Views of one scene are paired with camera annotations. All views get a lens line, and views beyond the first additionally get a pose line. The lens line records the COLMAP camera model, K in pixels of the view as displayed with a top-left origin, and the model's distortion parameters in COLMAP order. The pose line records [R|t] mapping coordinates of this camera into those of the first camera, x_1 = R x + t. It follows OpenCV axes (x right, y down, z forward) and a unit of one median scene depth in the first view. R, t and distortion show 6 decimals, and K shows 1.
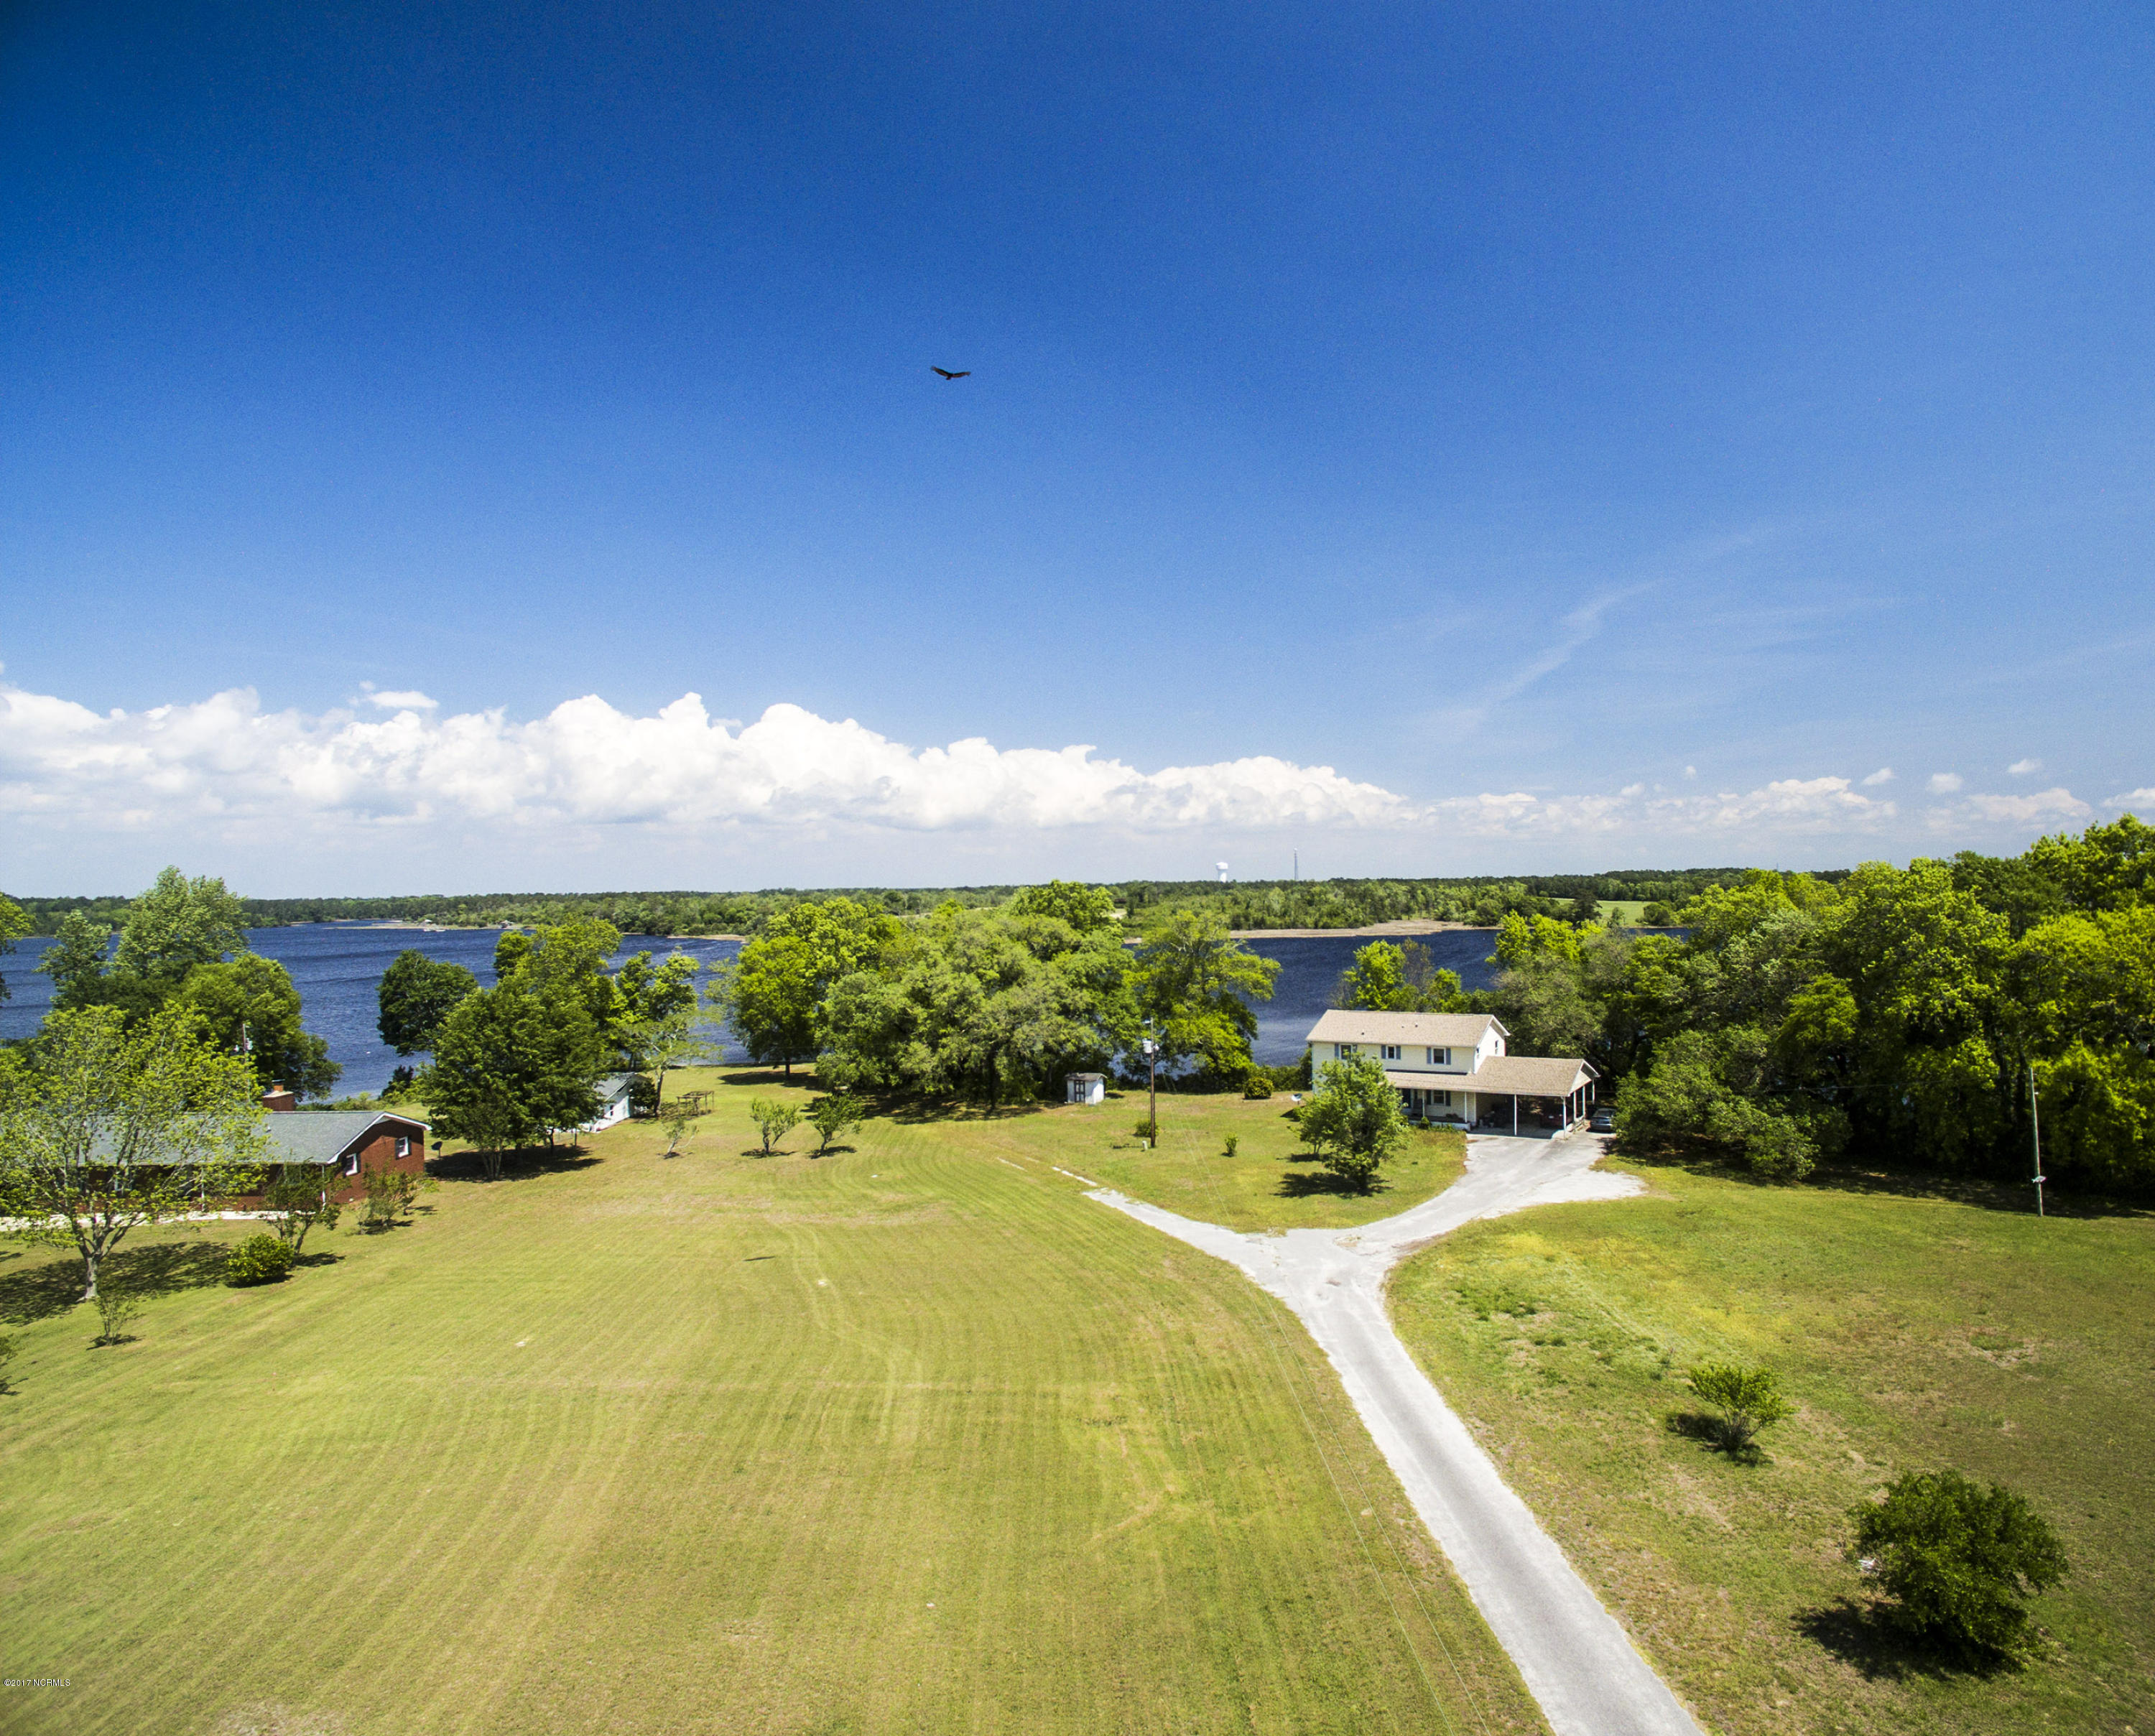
lens RADIAL K [[1350.5, 0, 1149.7], [0, 1350.5, 867.3], [0, 0, 1]] dist [-0.117868, 0.088797]
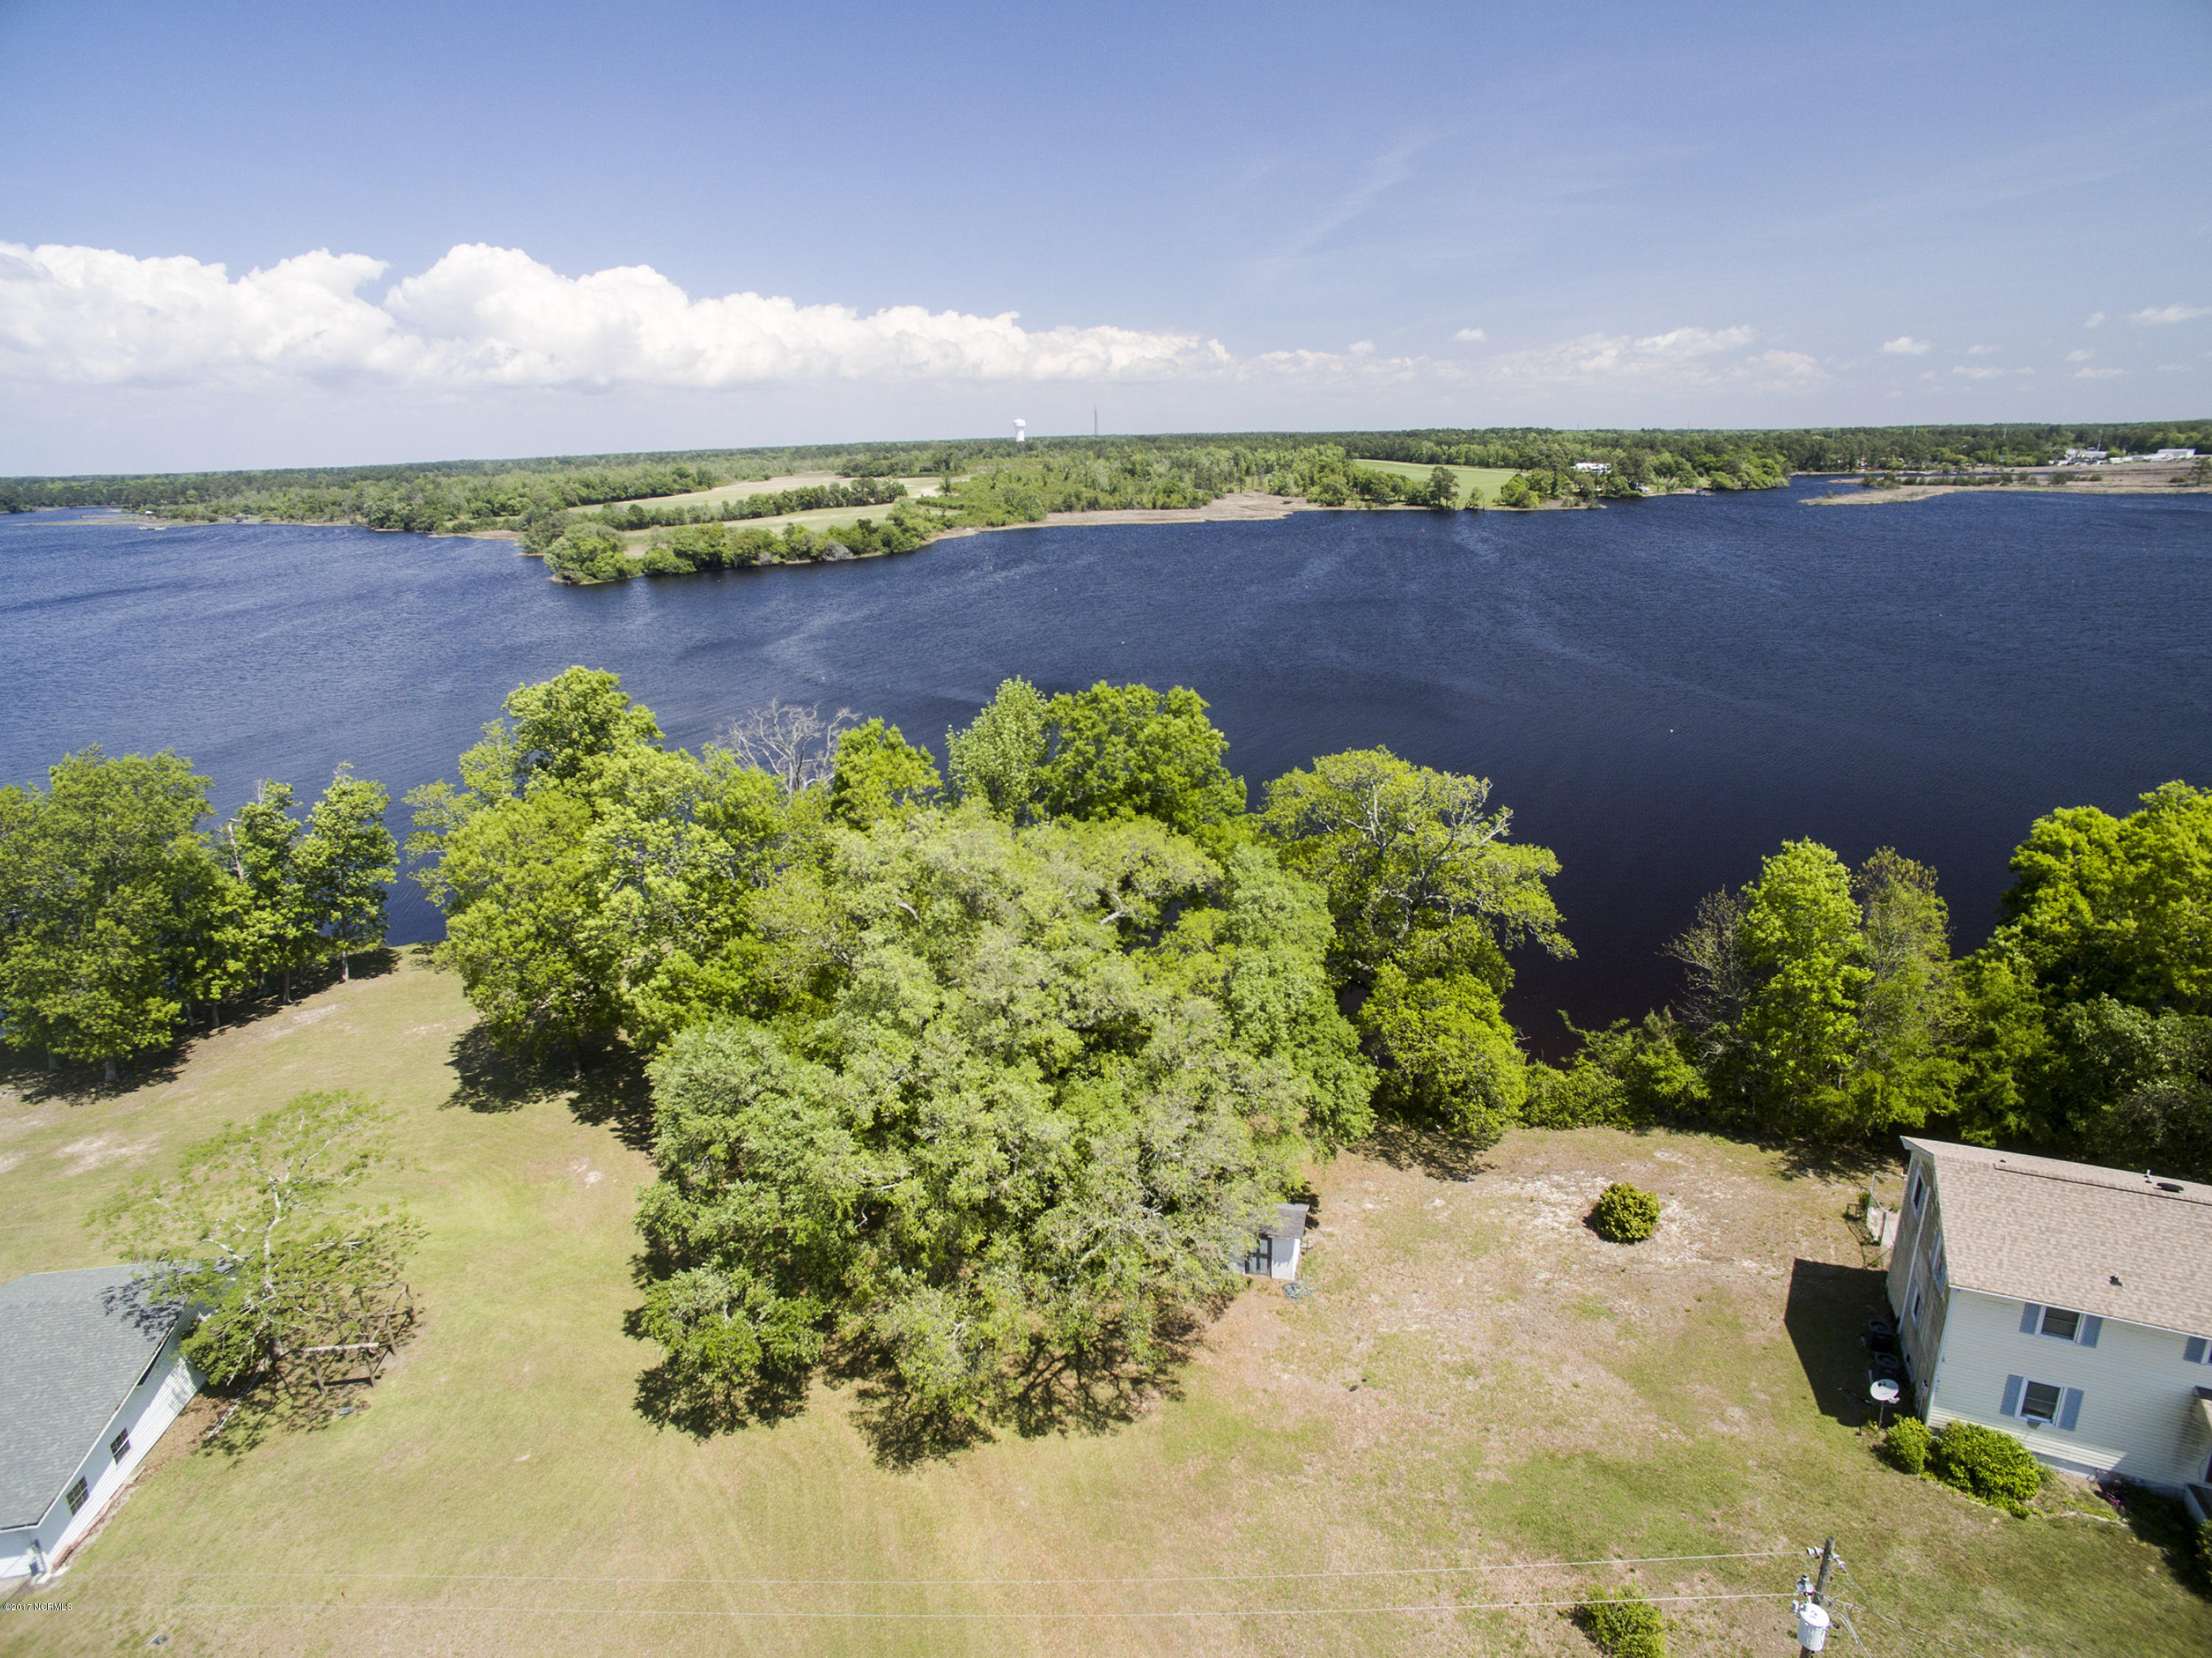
lens RADIAL K [[1289.7, 0, 1101.0], [0, 1289.7, 835.5], [0, 0, 1]] dist [-0.119778, 0.086817]
pose [[0.992367, -0.044387, 0.115053, -0.113449], [0.006323, 0.950065, 0.311989, -0.075850], [-0.123156, -0.308880, 0.943094, 0.502010]]
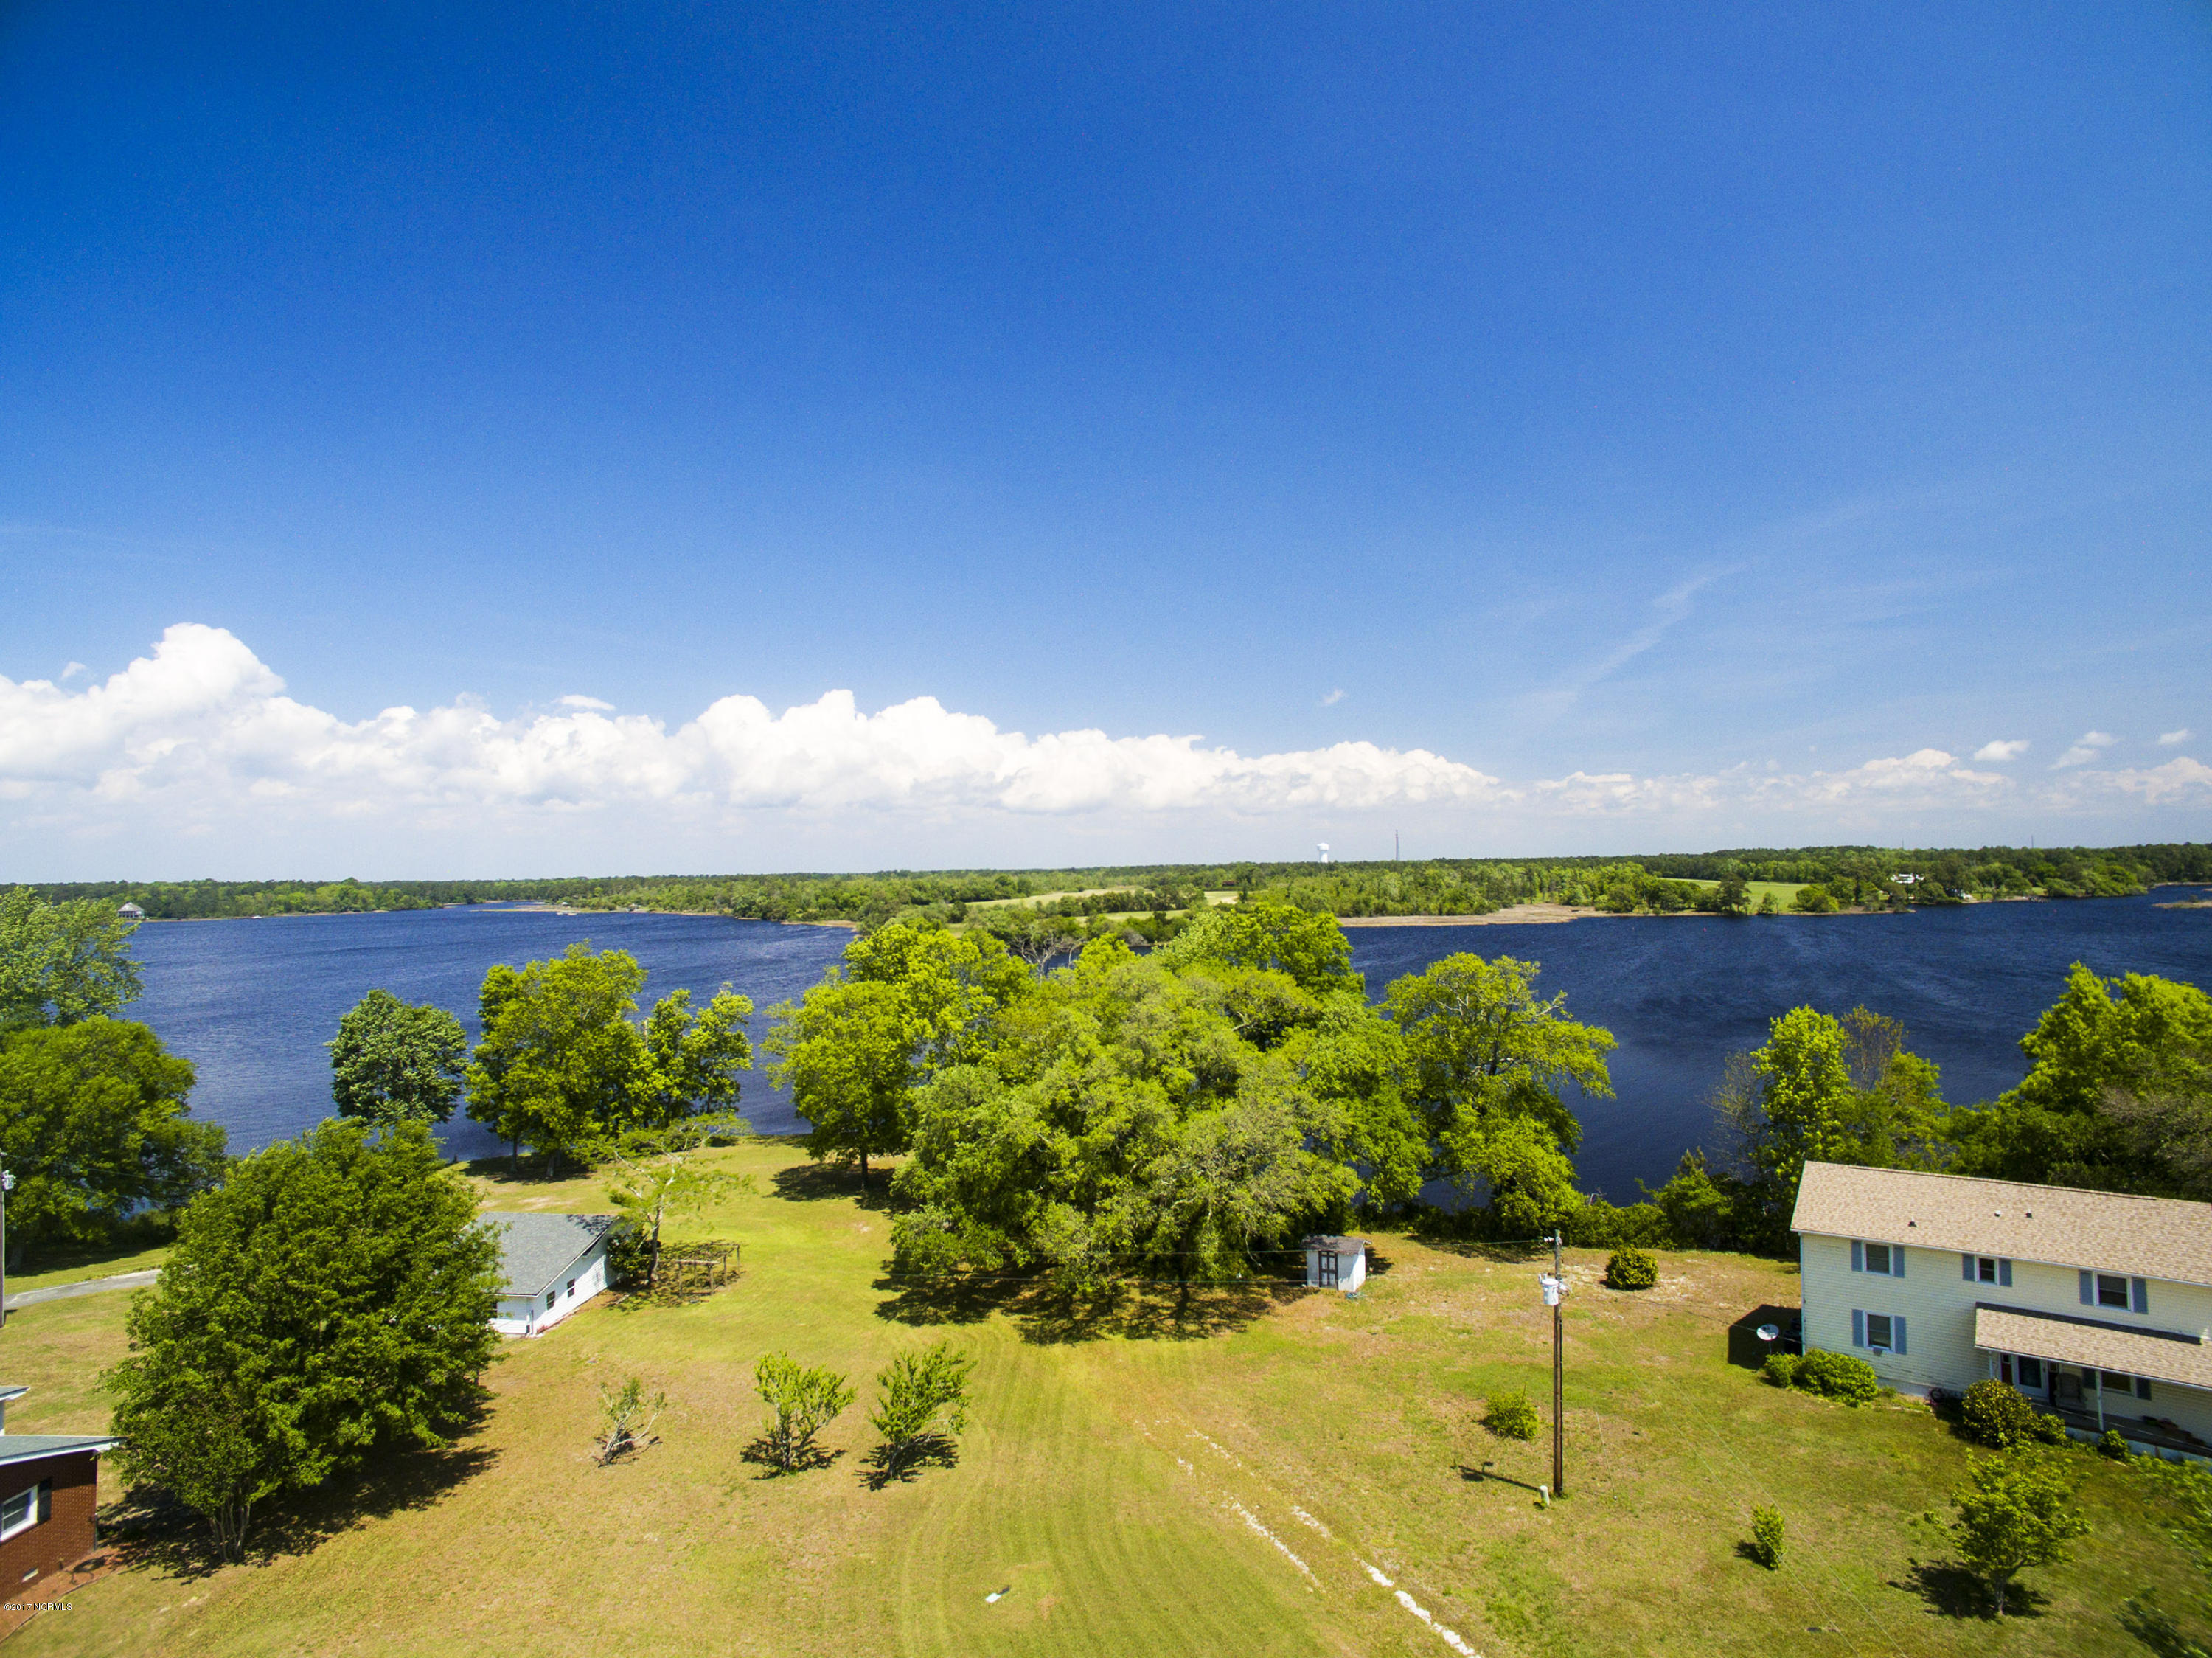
lens RADIAL K [[1289.7, 0, 1101.0], [0, 1289.7, 835.5], [0, 0, 1]] dist [-0.119778, 0.086817]
pose [[0.993715, -0.005901, -0.111786, -0.068176], [0.004867, 0.999943, -0.009519, -0.016721], [0.111836, 0.008915, 0.993687, 0.328842]]
